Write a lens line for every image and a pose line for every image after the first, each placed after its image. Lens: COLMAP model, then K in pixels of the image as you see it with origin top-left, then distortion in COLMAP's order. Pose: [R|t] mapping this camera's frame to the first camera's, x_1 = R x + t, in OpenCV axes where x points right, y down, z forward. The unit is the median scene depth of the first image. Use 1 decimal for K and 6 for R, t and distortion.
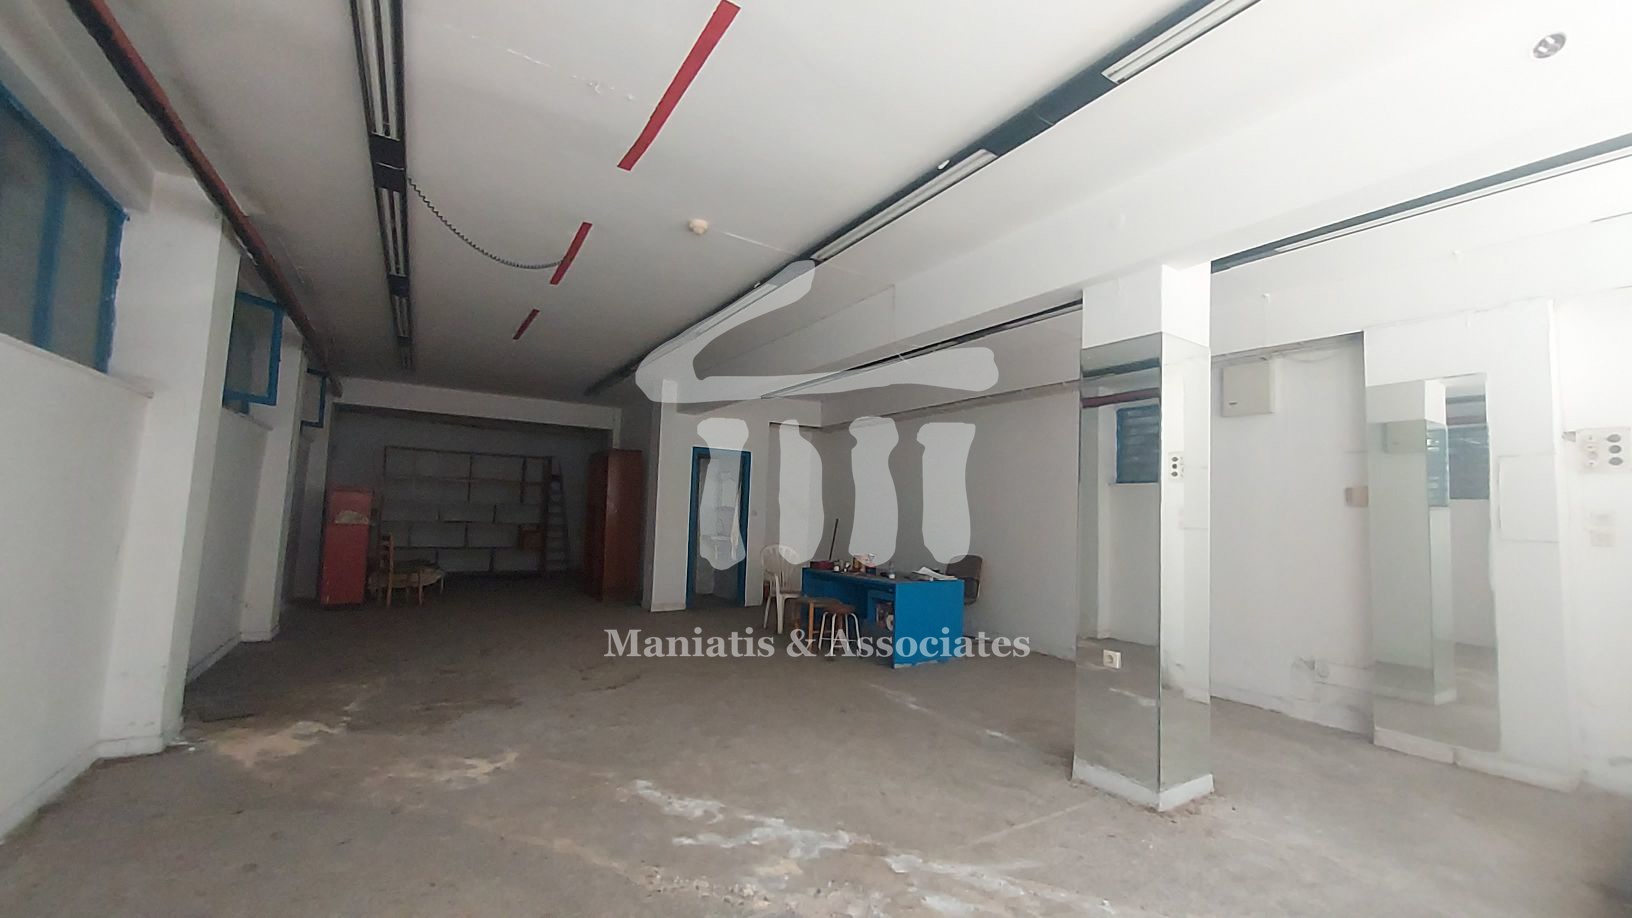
lens RADIAL K [[645.1, 0, 840.4], [0, 645.1, 474.1], [0, 0, 1]] dist [-0.003490, -0.000404]
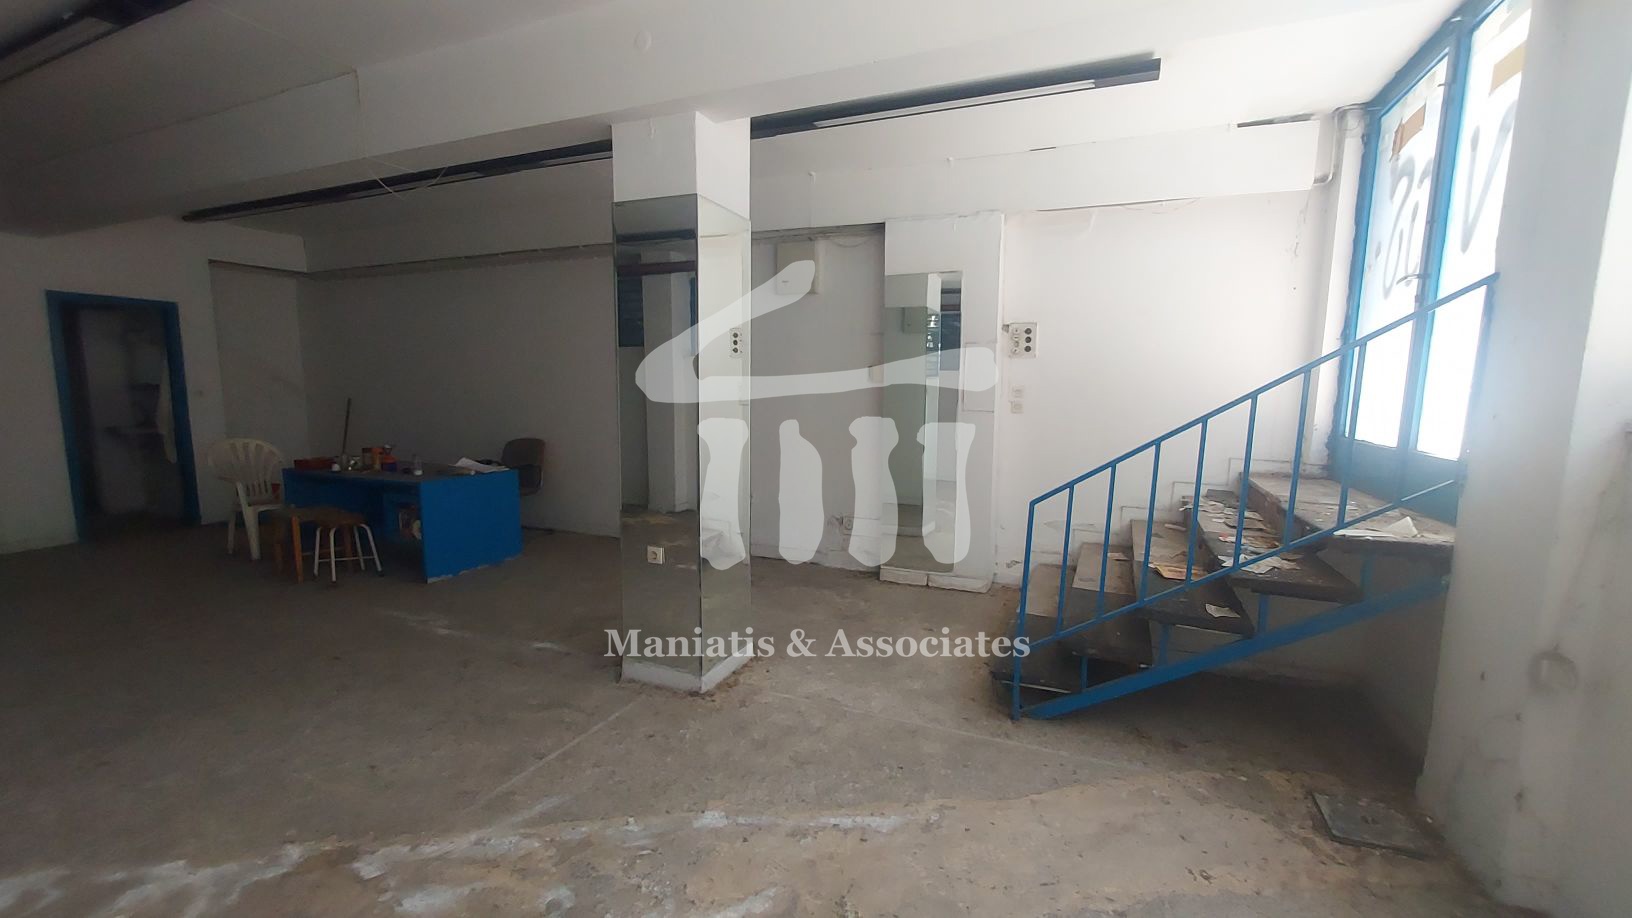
lens RADIAL K [[647.2, 0, 841.7], [0, 647.2, 475.0], [0, 0, 1]] dist [0.001509, -0.003921]
pose [[0.826387, -0.092454, 0.555462, 0.124075], [-0.023992, 0.979753, 0.198769, -0.021558], [-0.562592, -0.177587, 0.807436, 0.094886]]
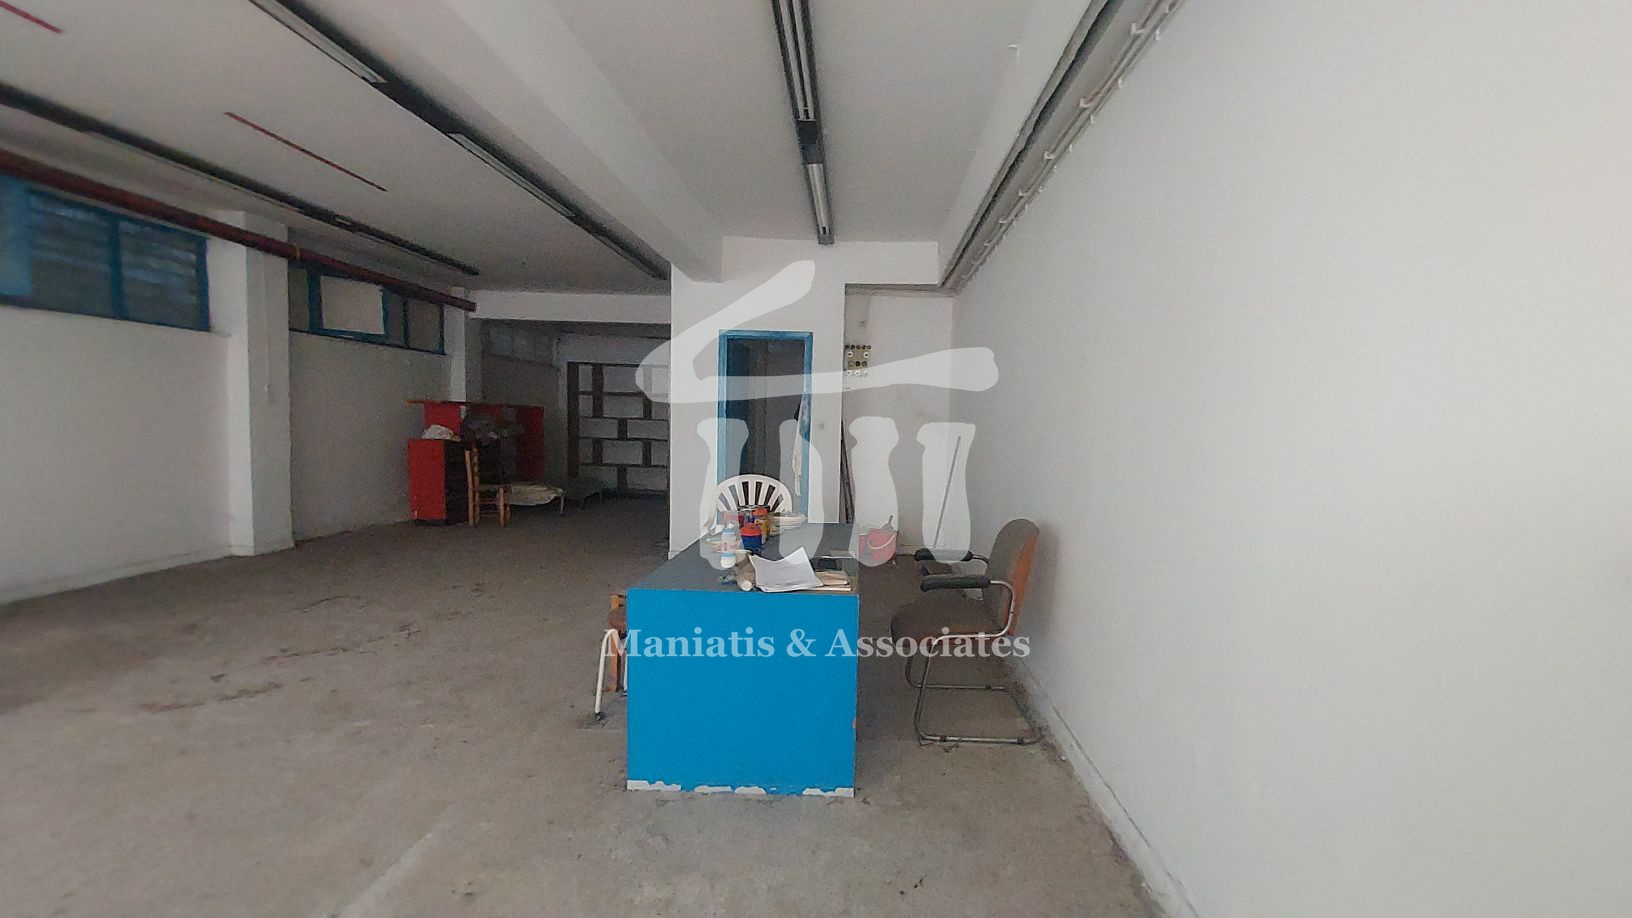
lens RADIAL K [[643.0, 0, 843.2], [0, 643.0, 479.7], [0, 0, 1]] dist [0.000098, -0.005169]
pose [[0.825442, 0.042181, -0.562909, 0.717023], [0.031750, 0.992156, 0.120905, 0.095665], [0.563593, -0.117672, 0.817628, 1.286868]]
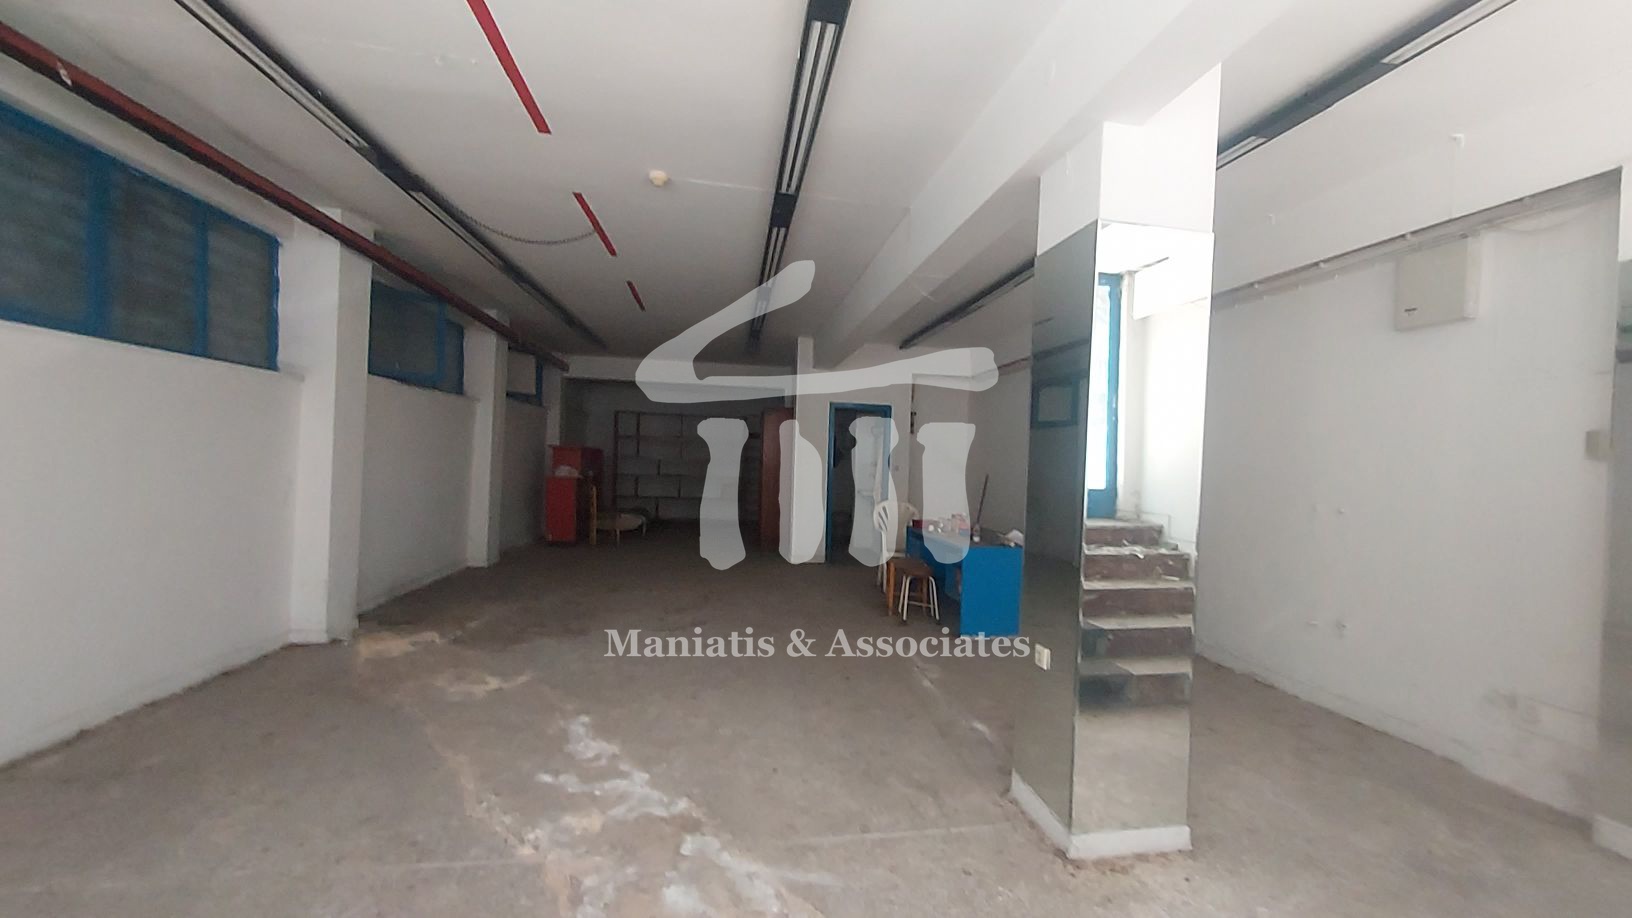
lens RADIAL K [[647.2, 0, 841.7], [0, 647.2, 475.0], [0, 0, 1]] dist [0.001509, -0.003921]
pose [[0.920127, 0.006448, -0.391567, 0.478423], [0.021627, 0.997502, 0.067248, 0.007854], [0.391022, -0.070345, 0.917689, 0.189580]]
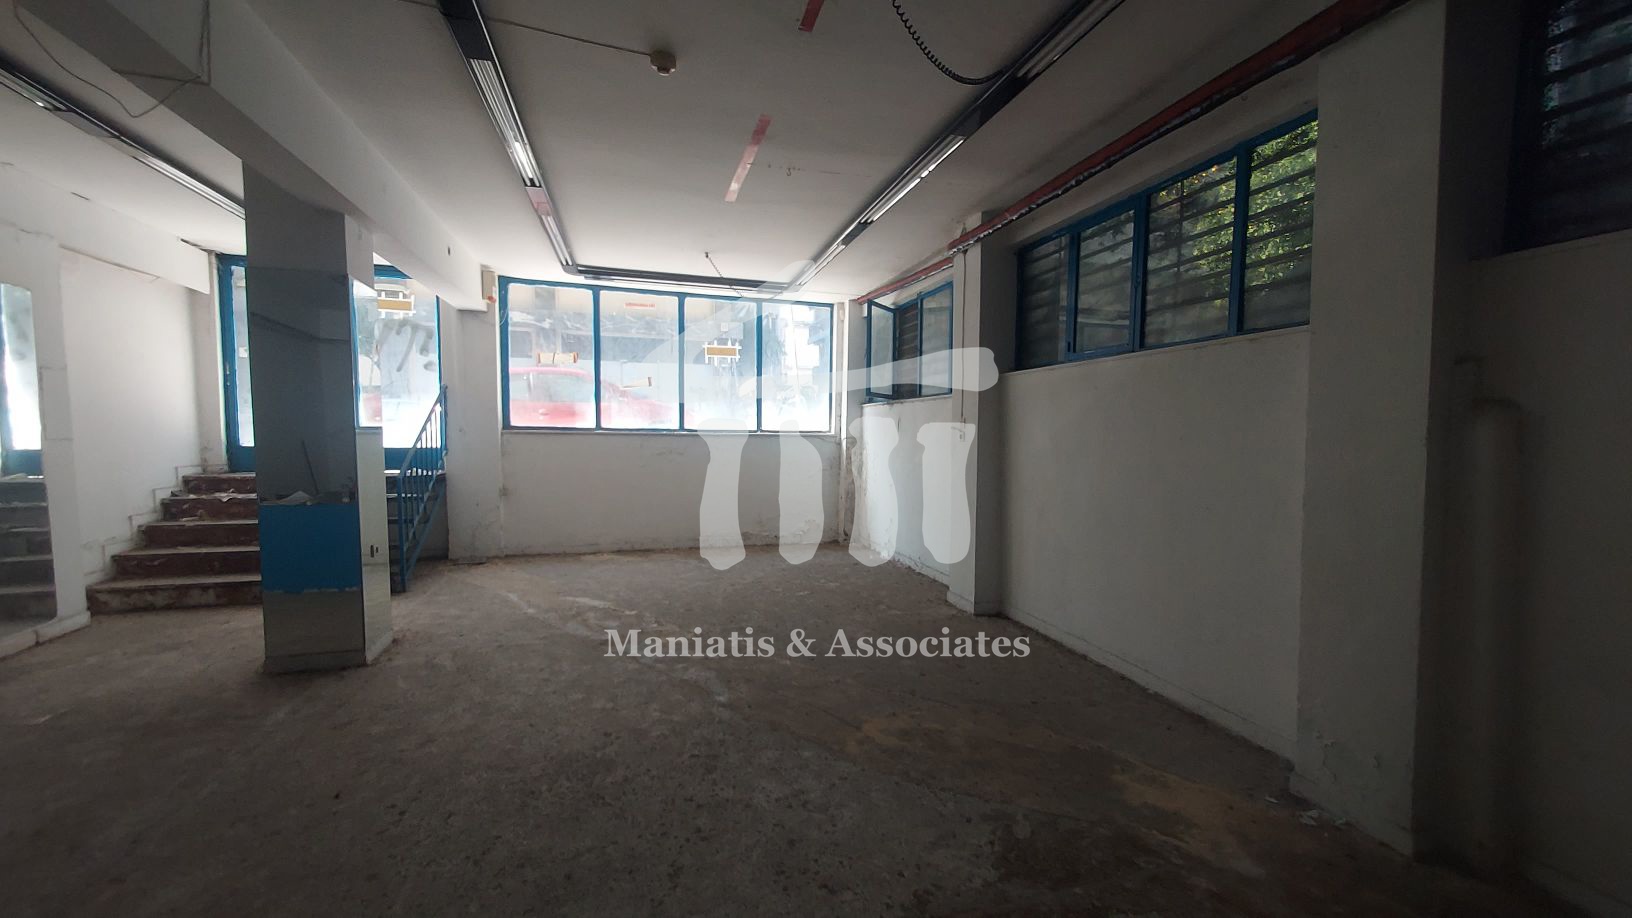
lens RADIAL K [[655.1, 0, 846.6], [0, 655.1, 474.6], [0, 0, 1]] dist [-0.001744, -0.001008]
pose [[-0.963317, -0.058454, 0.261922, -0.723490], [-0.057200, 0.998286, 0.012416, 0.074673], [-0.262199, -0.003022, -0.965009, 1.872924]]
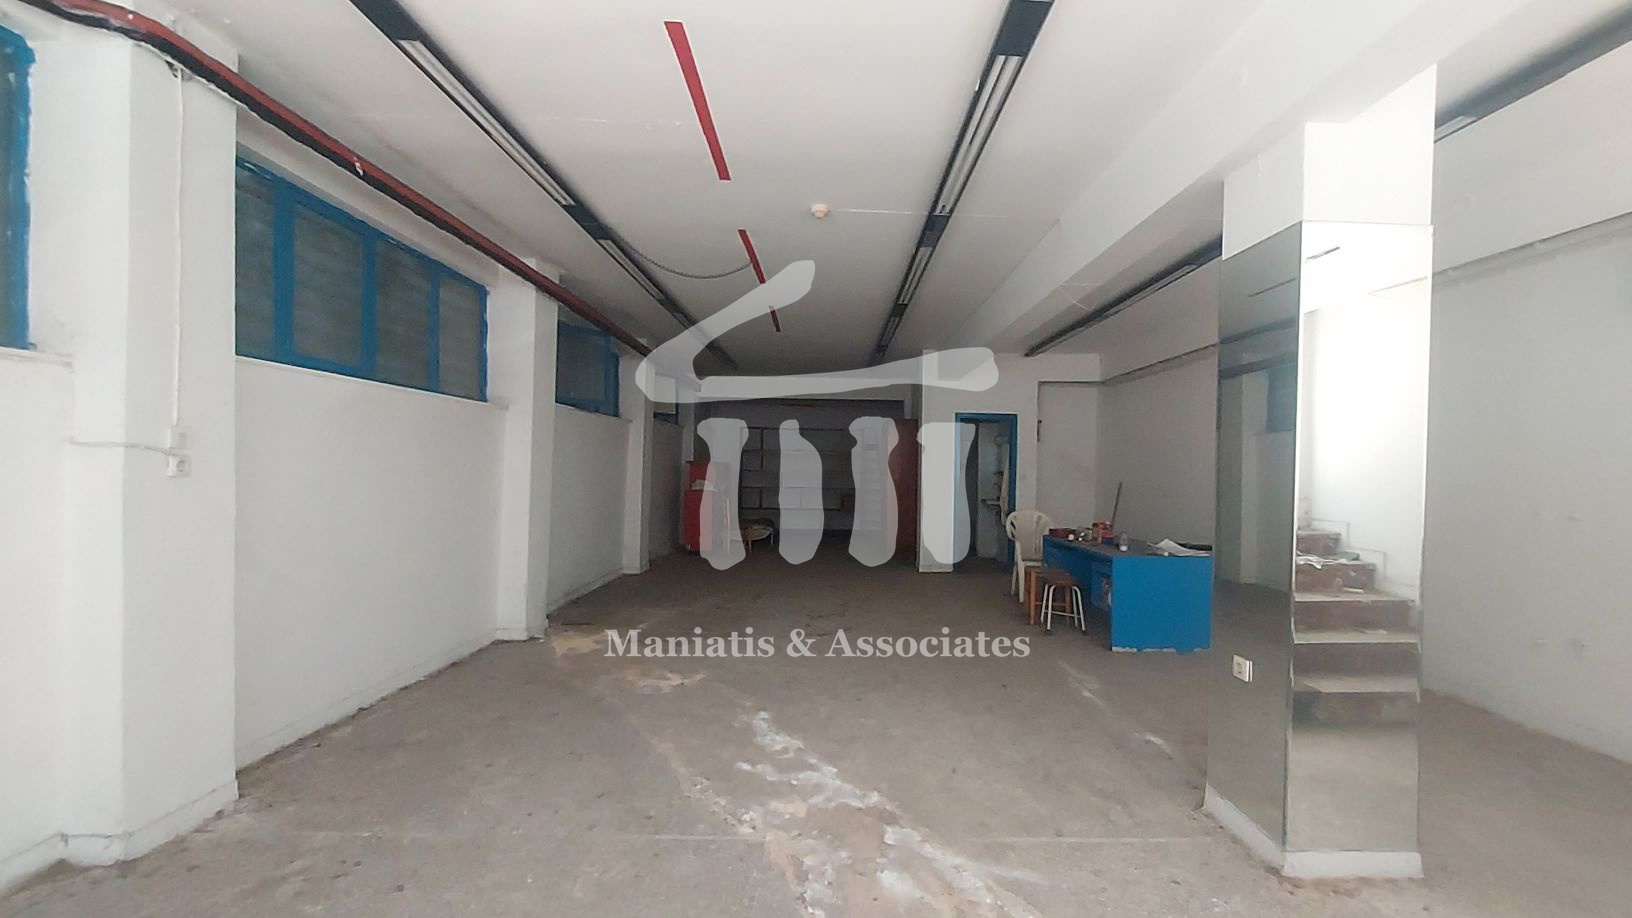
lens RADIAL K [[645.7, 0, 841.4], [0, 645.7, 474.8], [0, 0, 1]] dist [0.002082, -0.000461]
pose [[0.847829, -0.015595, -0.530040, 0.407928], [0.046837, 0.997863, 0.045560, 0.000706], [0.528197, -0.063452, 0.846748, 0.108097]]
